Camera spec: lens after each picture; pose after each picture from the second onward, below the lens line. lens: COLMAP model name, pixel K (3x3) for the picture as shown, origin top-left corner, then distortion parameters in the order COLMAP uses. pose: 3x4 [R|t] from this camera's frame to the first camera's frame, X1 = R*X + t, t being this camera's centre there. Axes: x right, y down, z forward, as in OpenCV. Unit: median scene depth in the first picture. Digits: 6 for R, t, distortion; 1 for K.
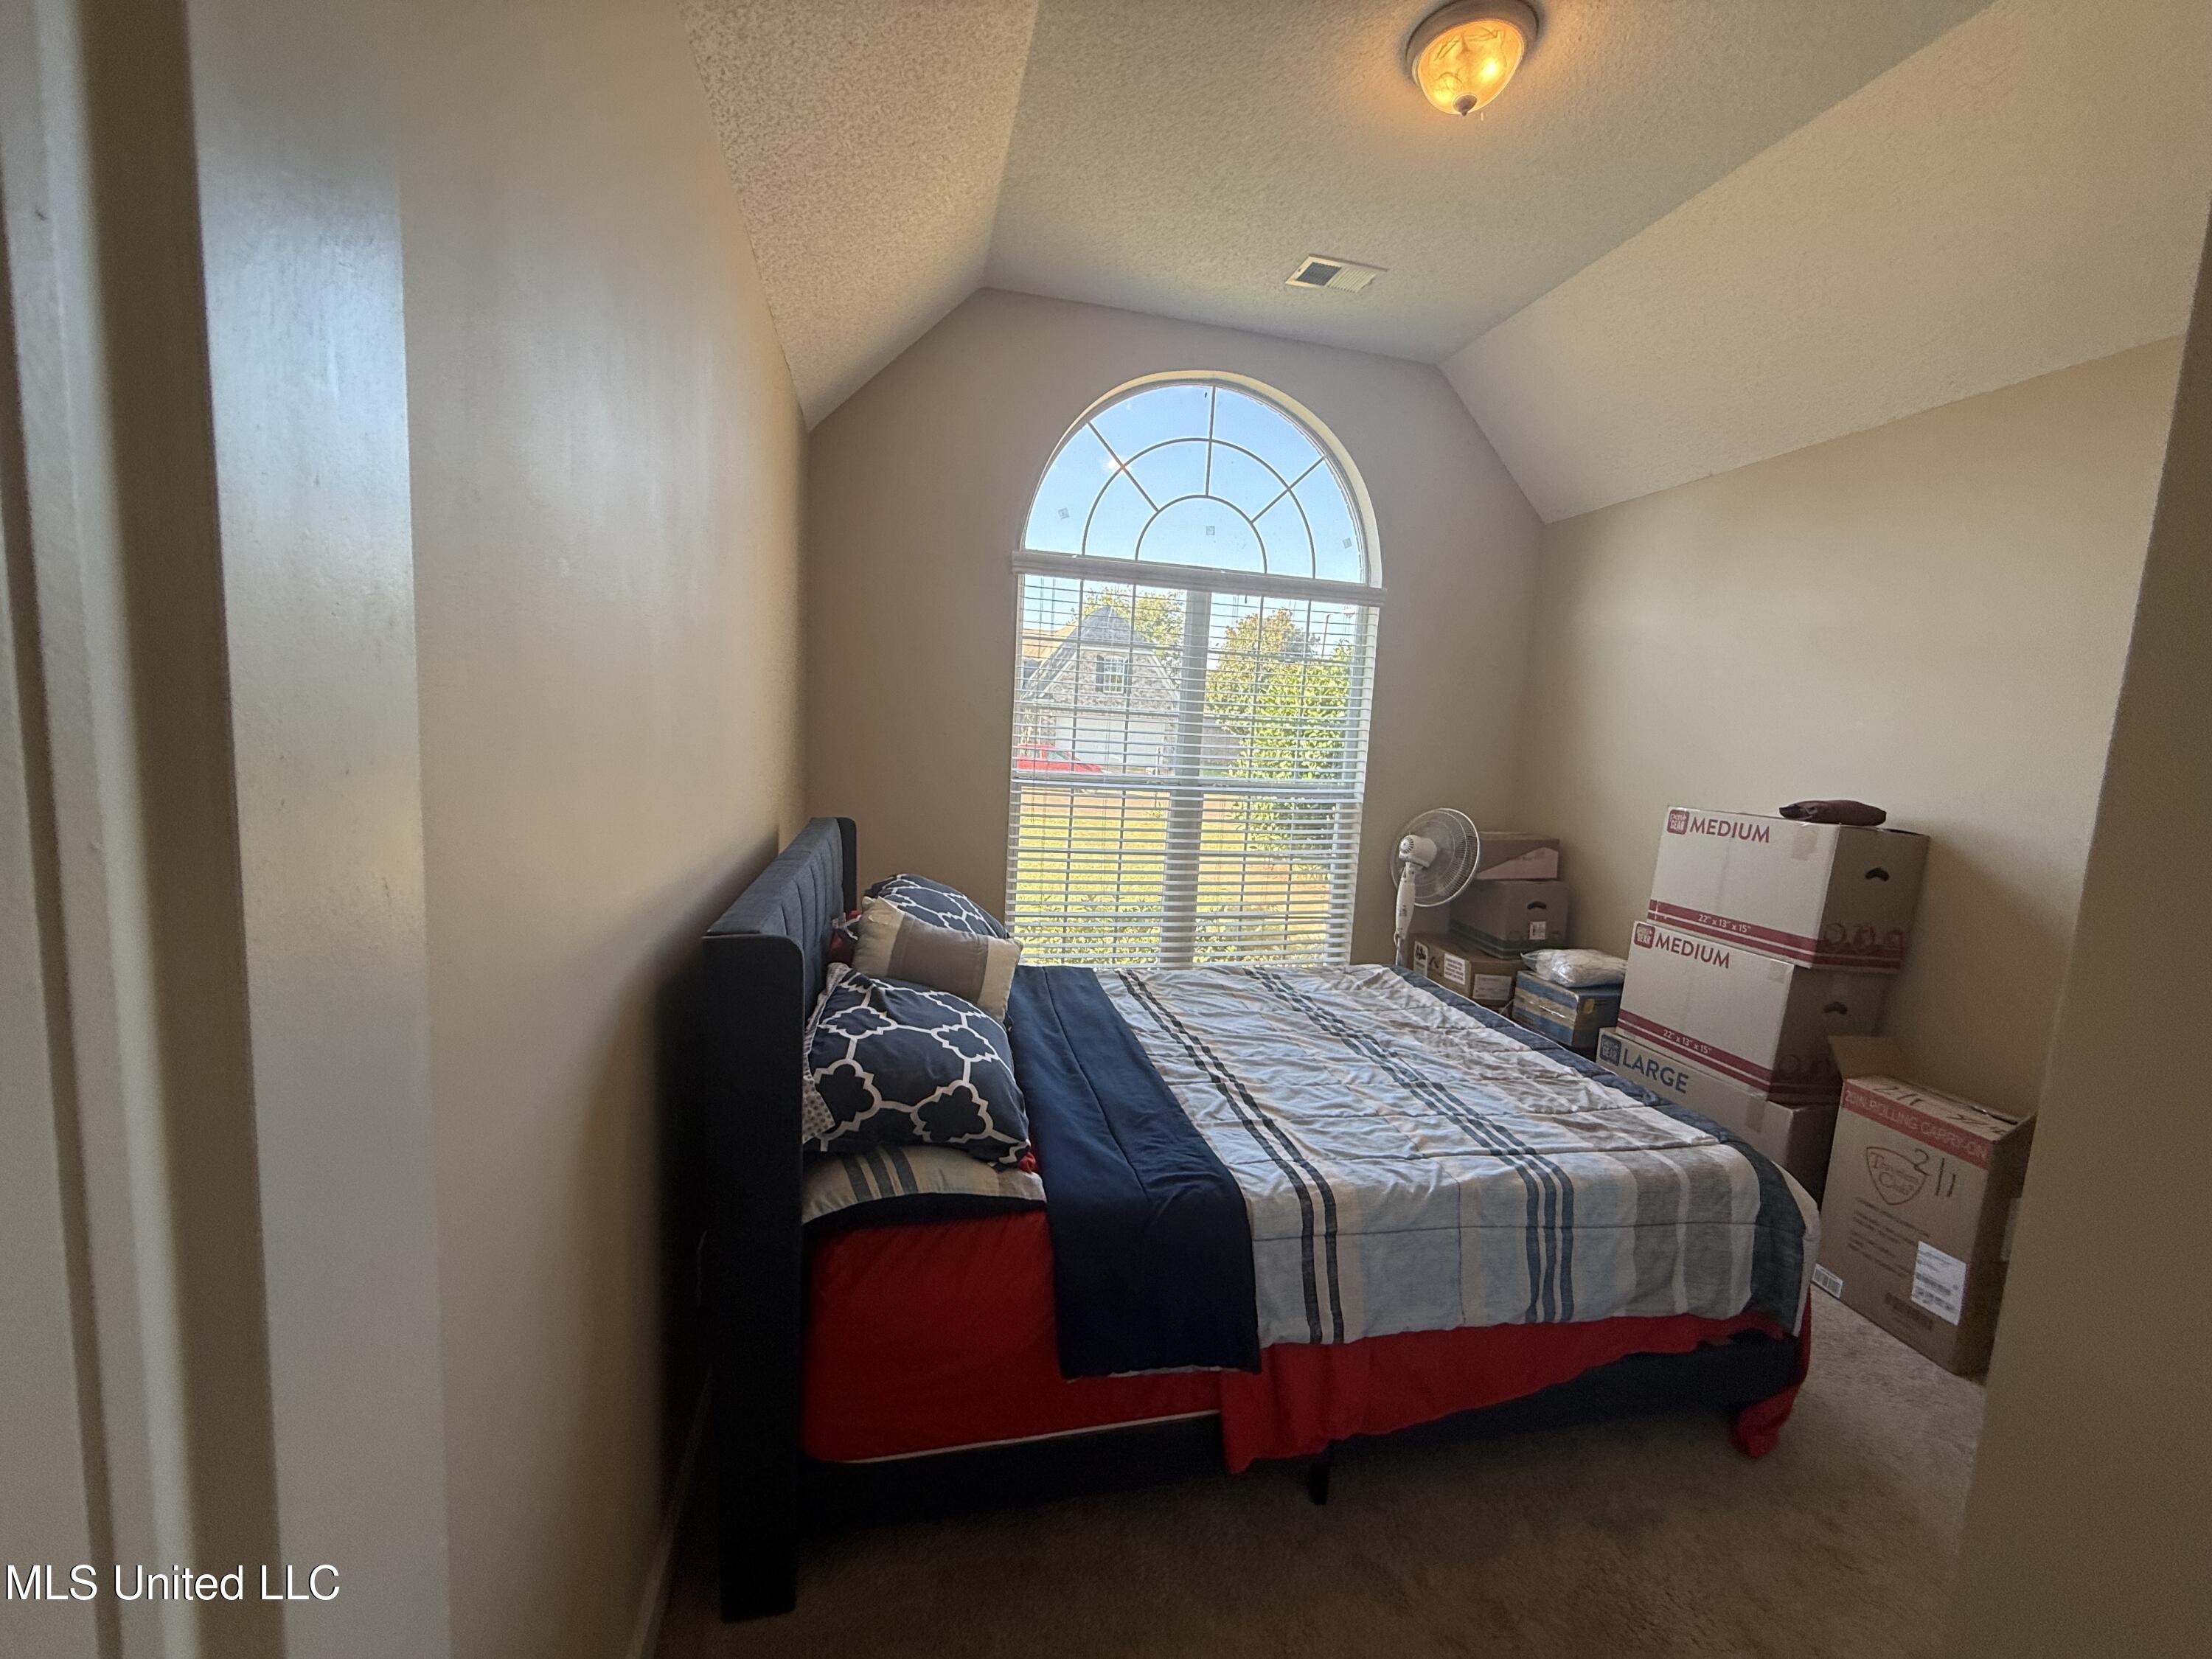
lens RADIAL K [[883.3, 0, 1105.8], [0, 883.3, 830.0], [0, 0, 1]] dist [-0.002134, 0.001191]
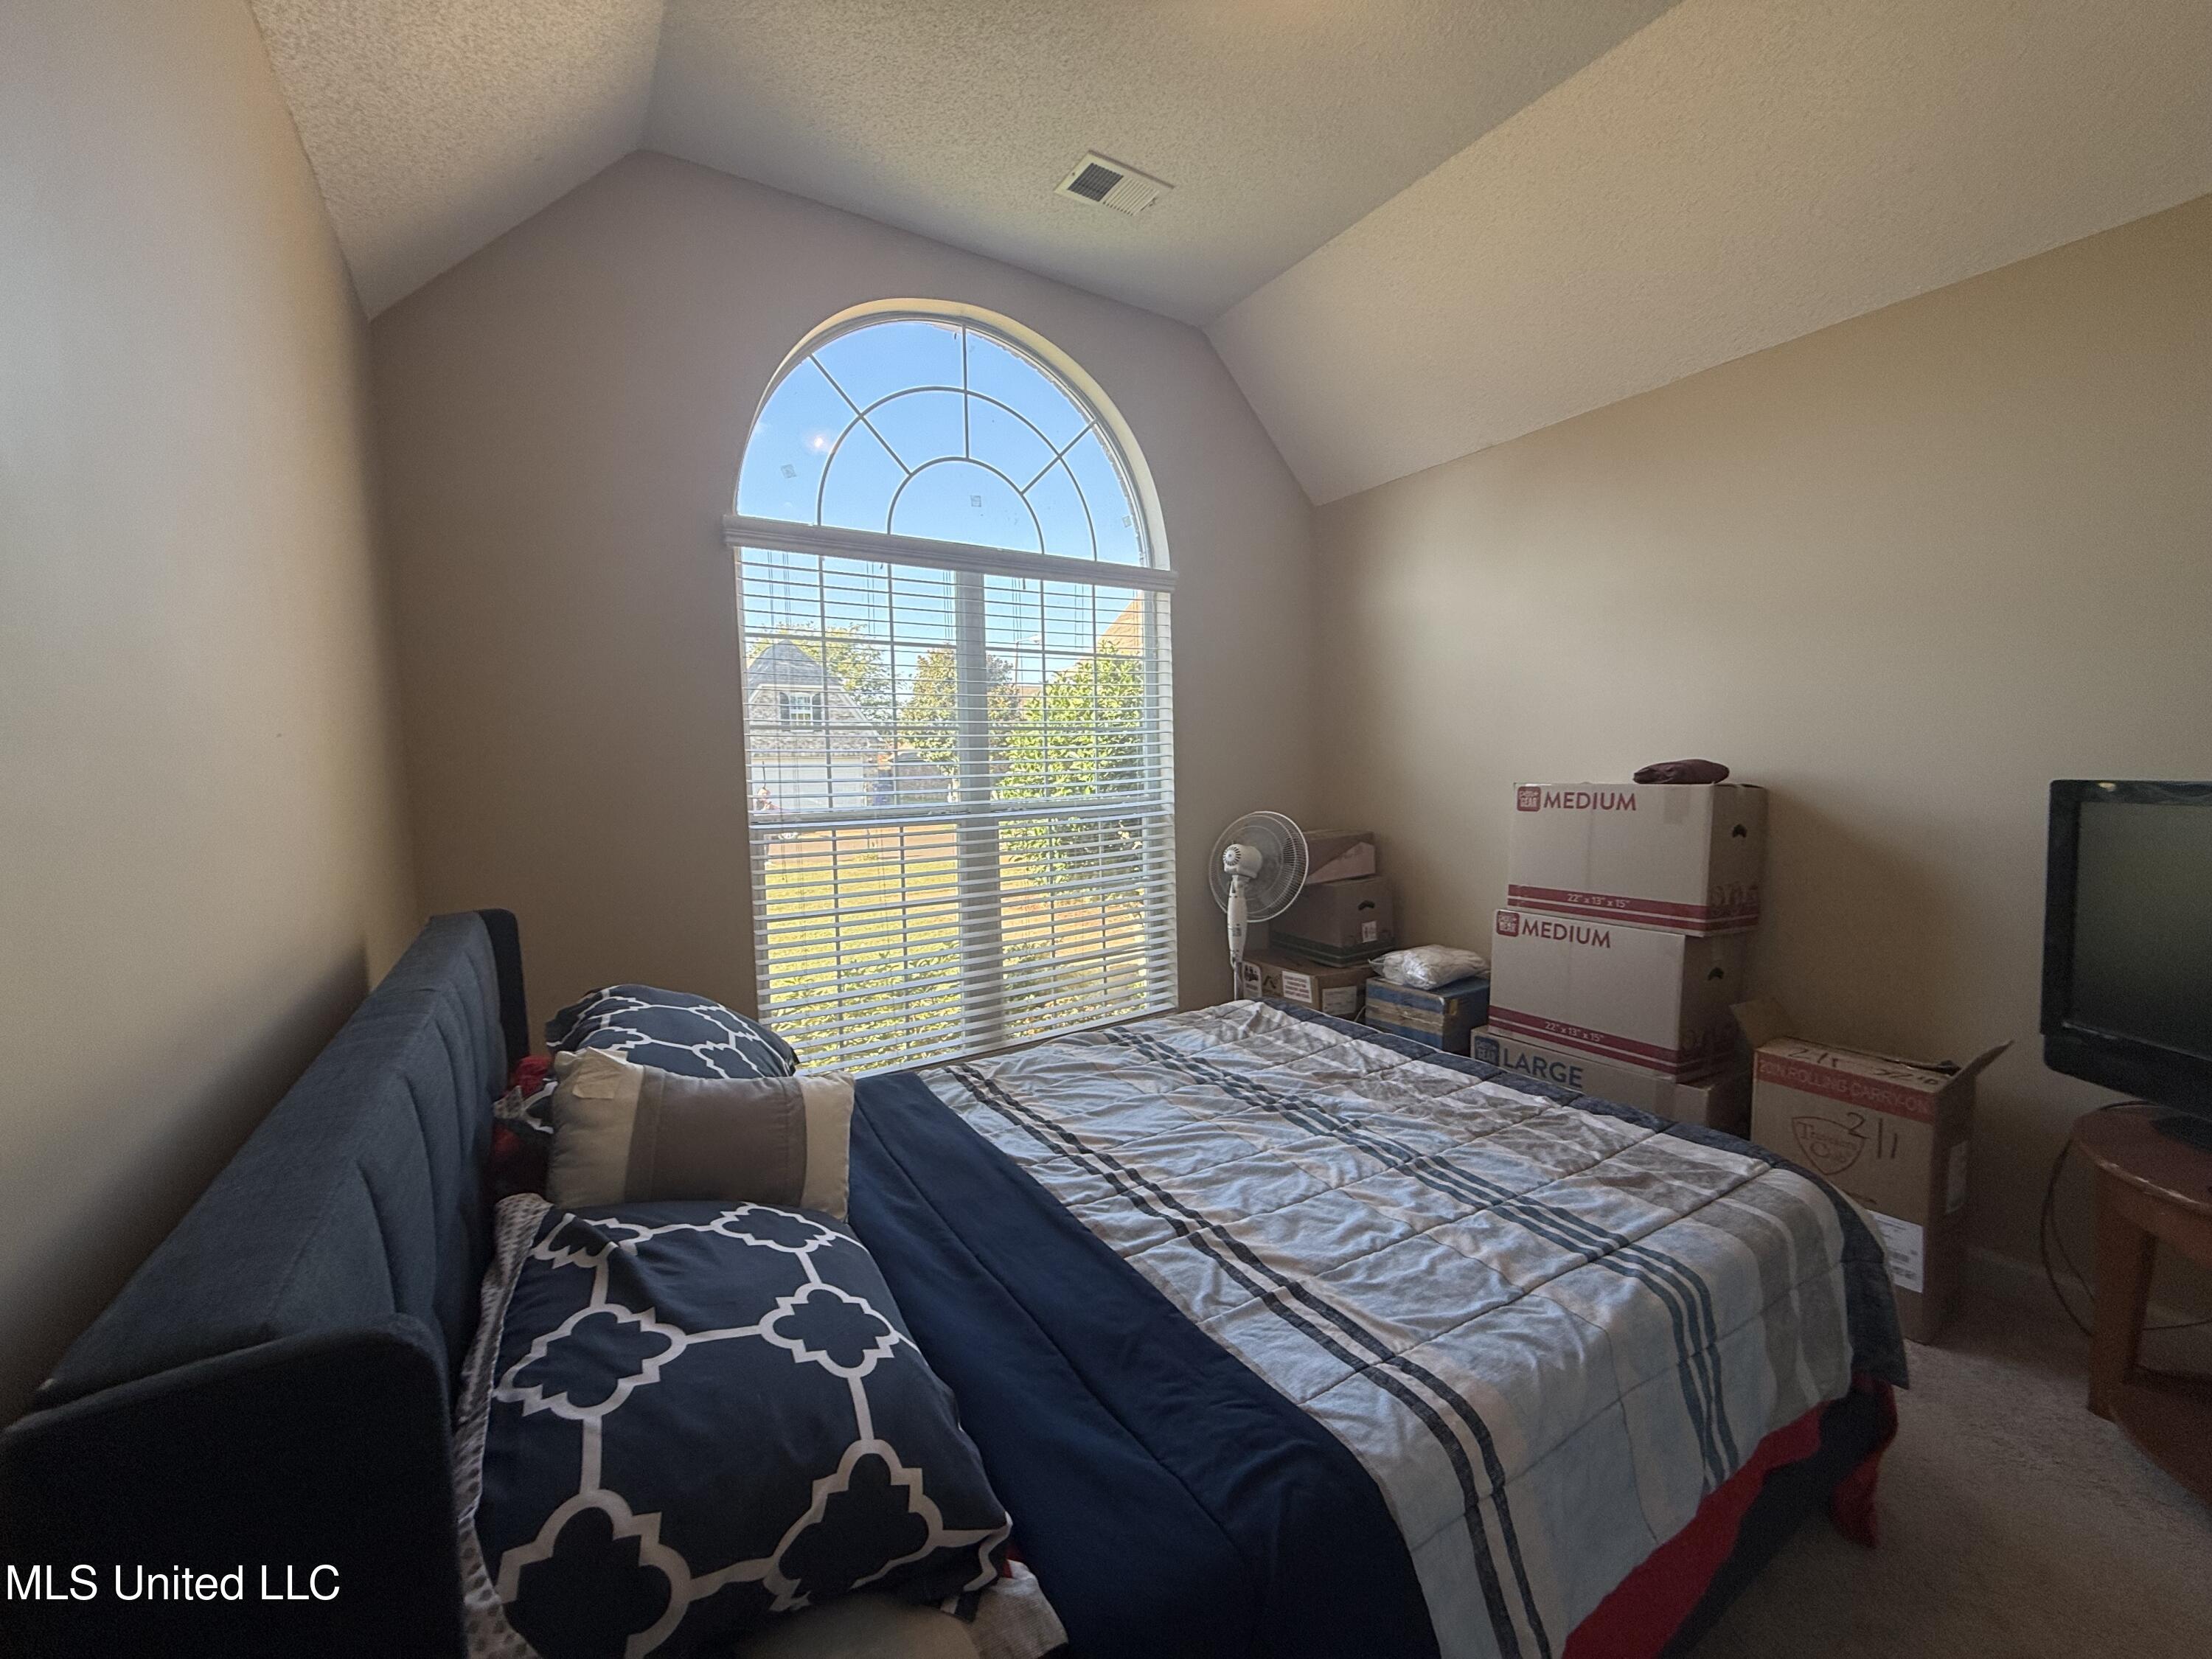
lens RADIAL K [[883.3, 0, 1106.4], [0, 883.3, 827.1], [0, 0, 1]] dist [-0.002134, 0.001191]
pose [[0.939155, -0.098529, 0.329060, -0.098863], [0.111203, 0.993599, -0.019869, -0.012056], [-0.324996, 0.055252, 0.944100, 0.298915]]
